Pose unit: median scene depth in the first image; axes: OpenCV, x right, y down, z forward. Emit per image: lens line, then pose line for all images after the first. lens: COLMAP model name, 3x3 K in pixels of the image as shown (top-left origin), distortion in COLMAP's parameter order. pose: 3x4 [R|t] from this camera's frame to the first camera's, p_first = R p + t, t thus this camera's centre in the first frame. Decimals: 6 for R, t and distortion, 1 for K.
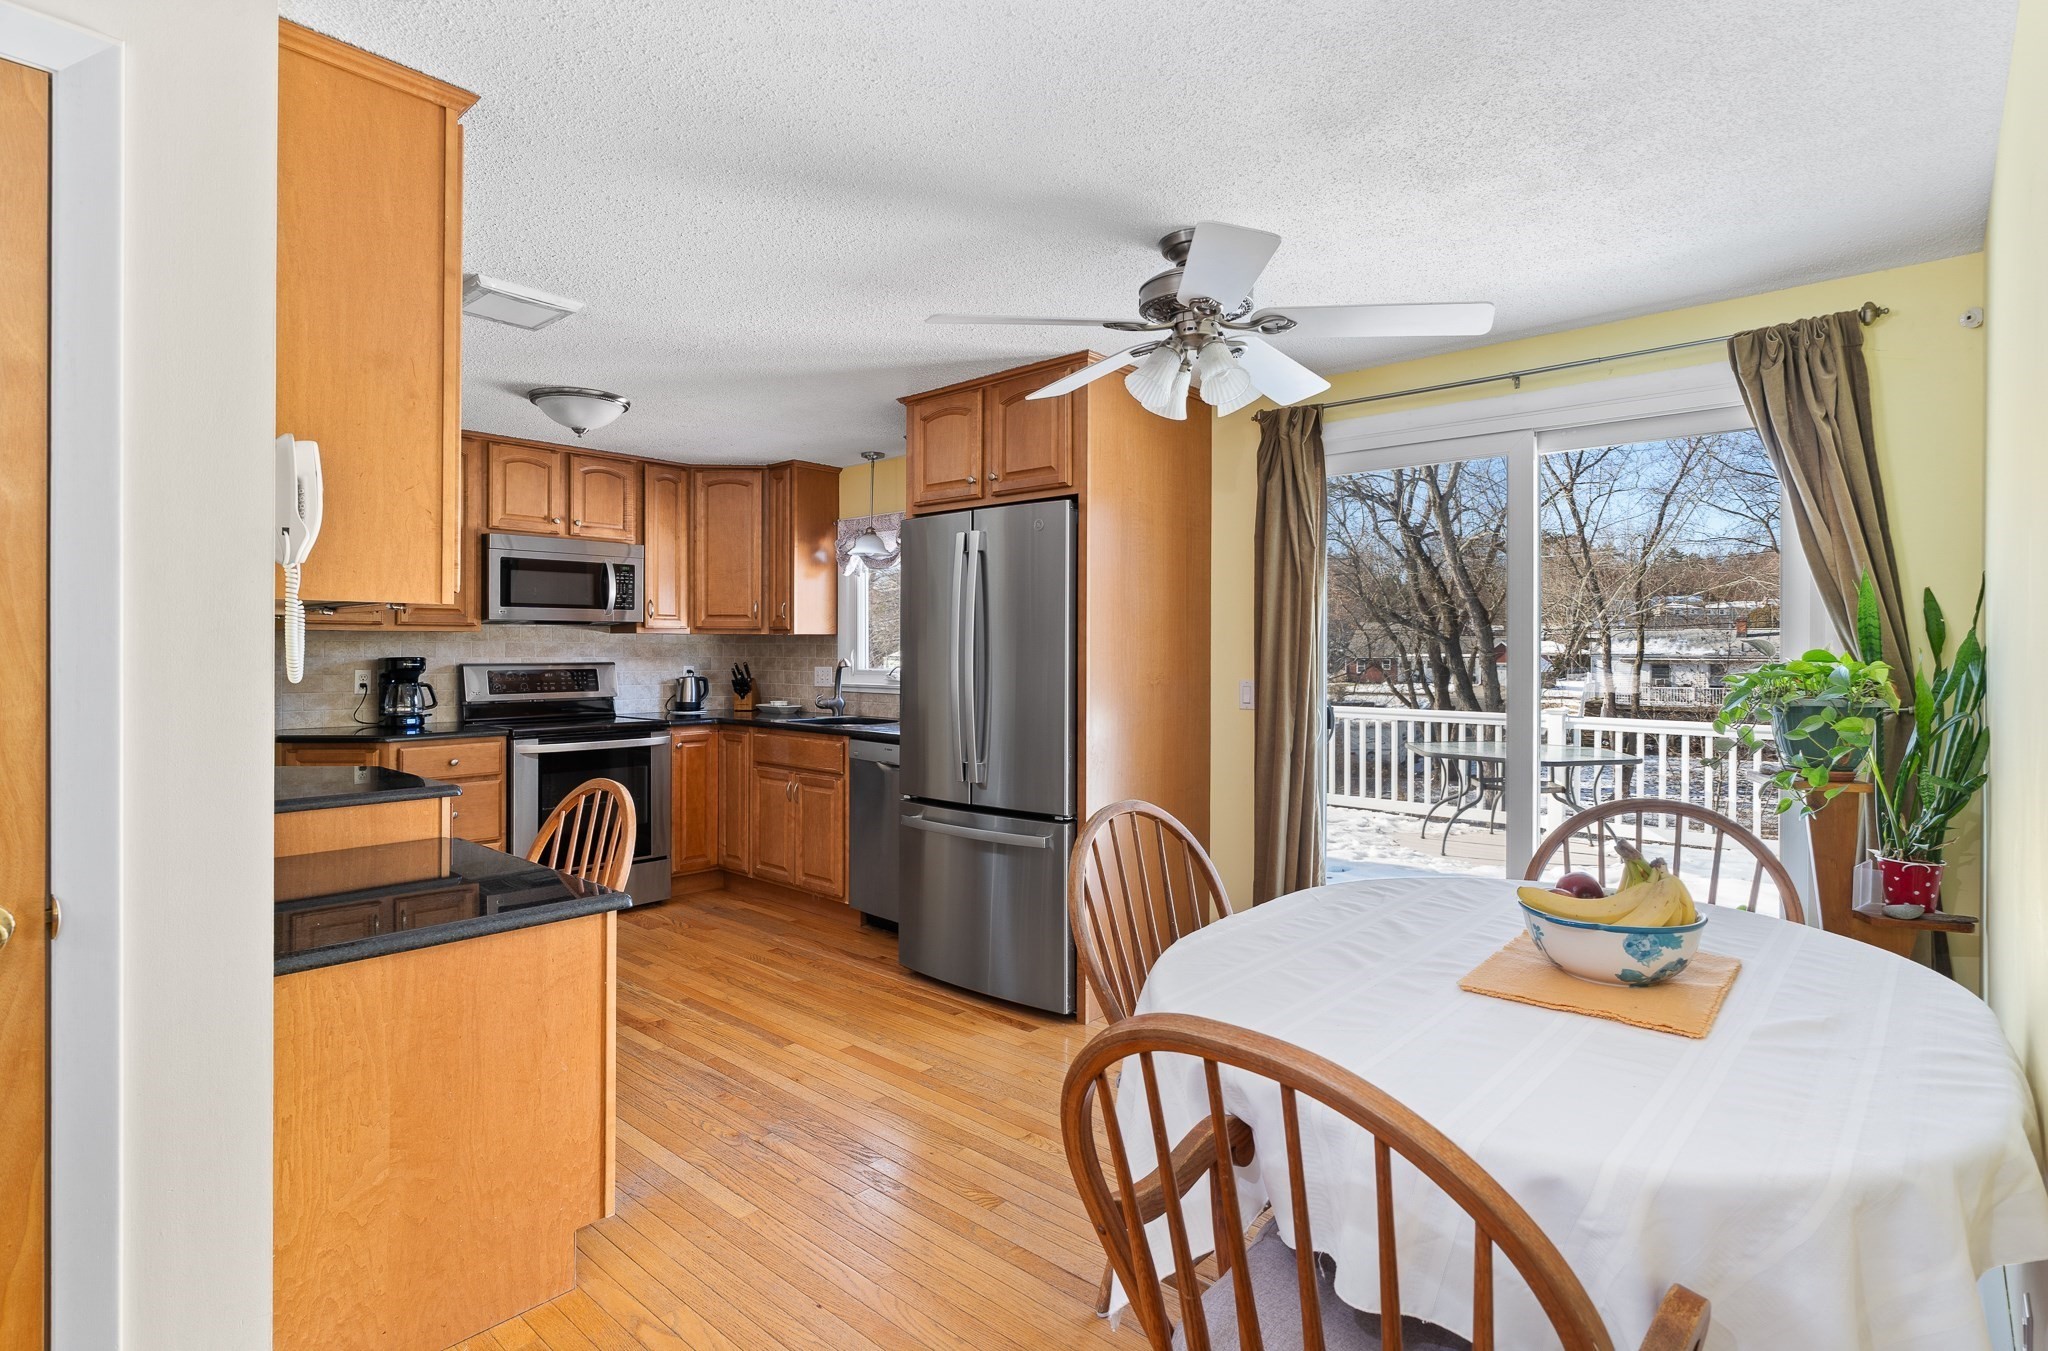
lens RADIAL K [[1007.5, 0, 1020.2], [0, 1007.5, 645.8], [0, 0, 1]] dist [-0.004095, 0.000599]
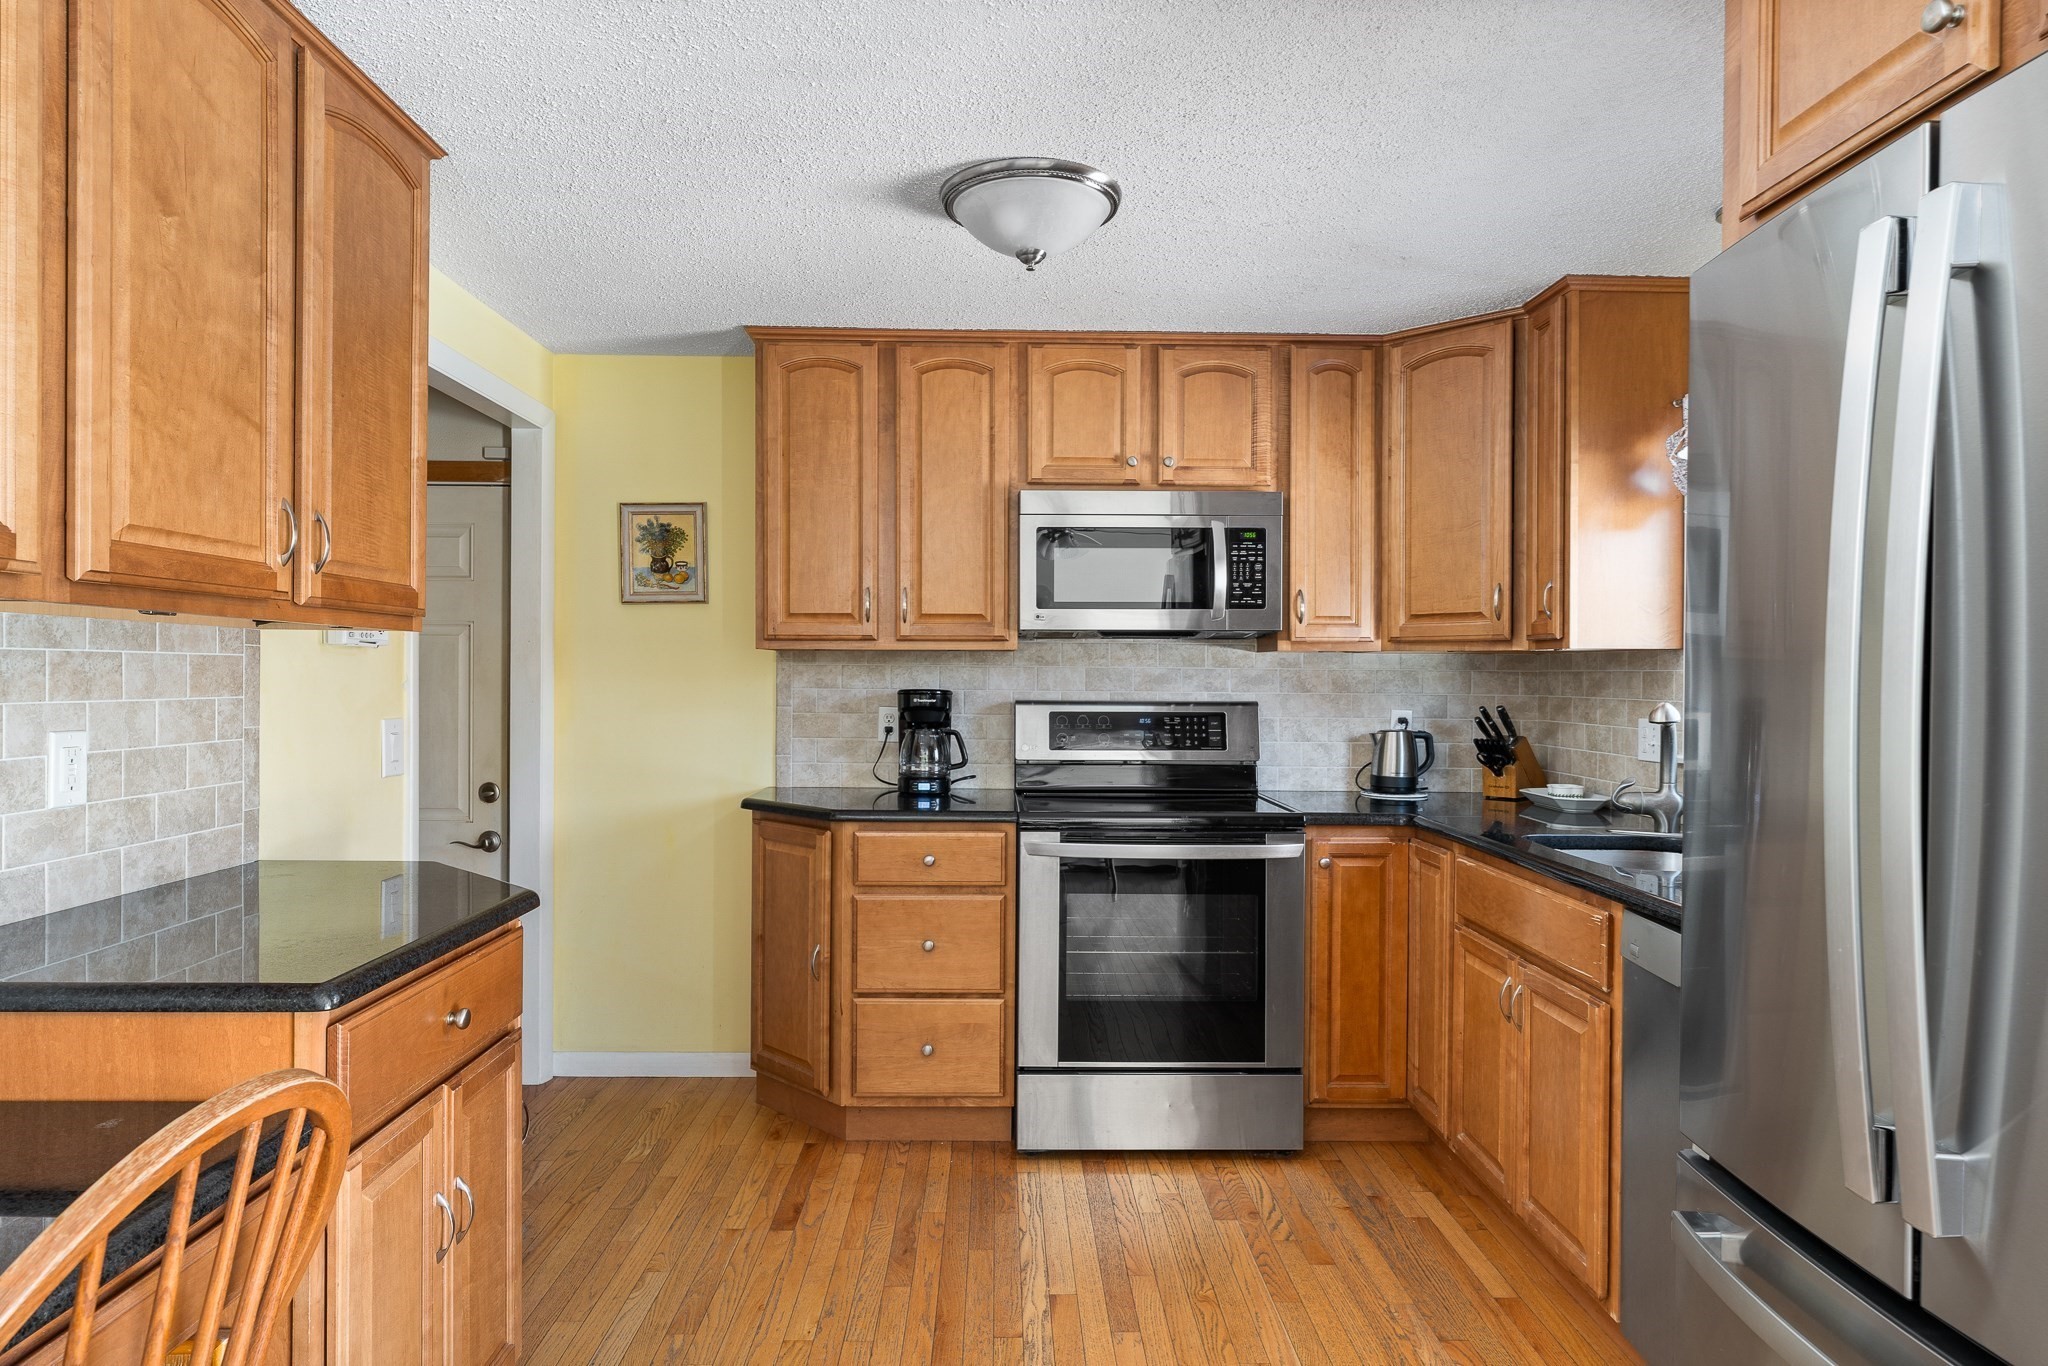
lens RADIAL K [[1198.1, 0, 1022.3], [0, 1198.1, 686.5], [0, 0, 1]] dist [-0.002820, 0.001057]
pose [[0.681630, 0.008784, -0.731644, 0.014109], [-0.003499, 0.999956, 0.008746, 0.002516], [0.731688, -0.003402, 0.681631, 0.581806]]
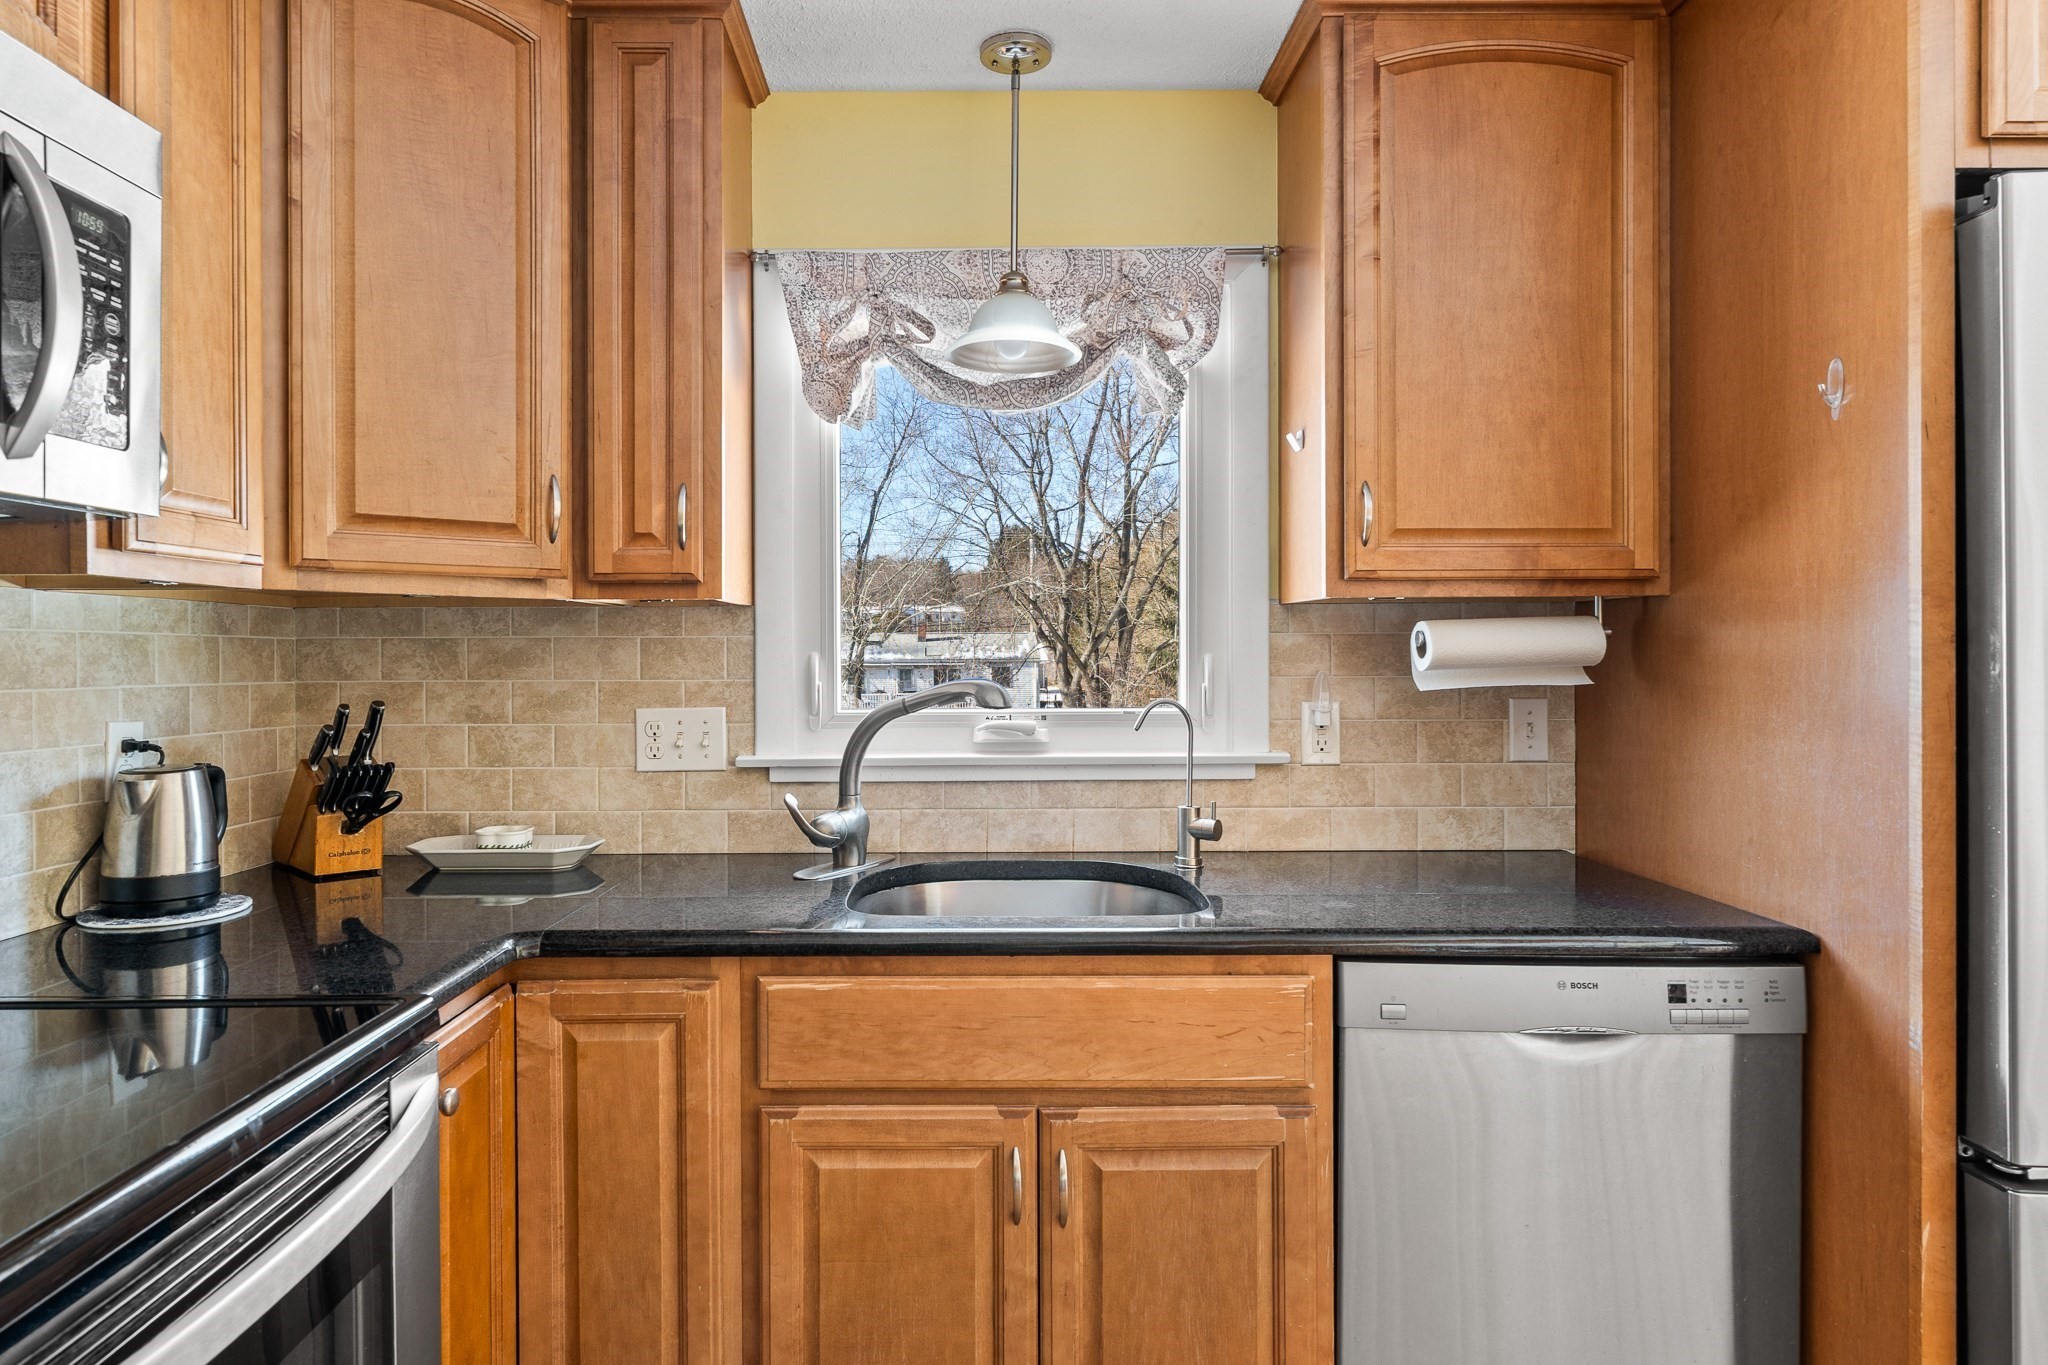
lens RADIAL K [[1209.2, 0, 979.0], [0, 1209.2, 656.3], [0, 0, 1]] dist [-0.003588, 0.000936]
pose [[0.743605, -0.006506, 0.668587, -0.540685], [0.004215, 0.999978, 0.005043, 0.004249], [-0.668605, -0.000932, 0.743617, 0.930620]]
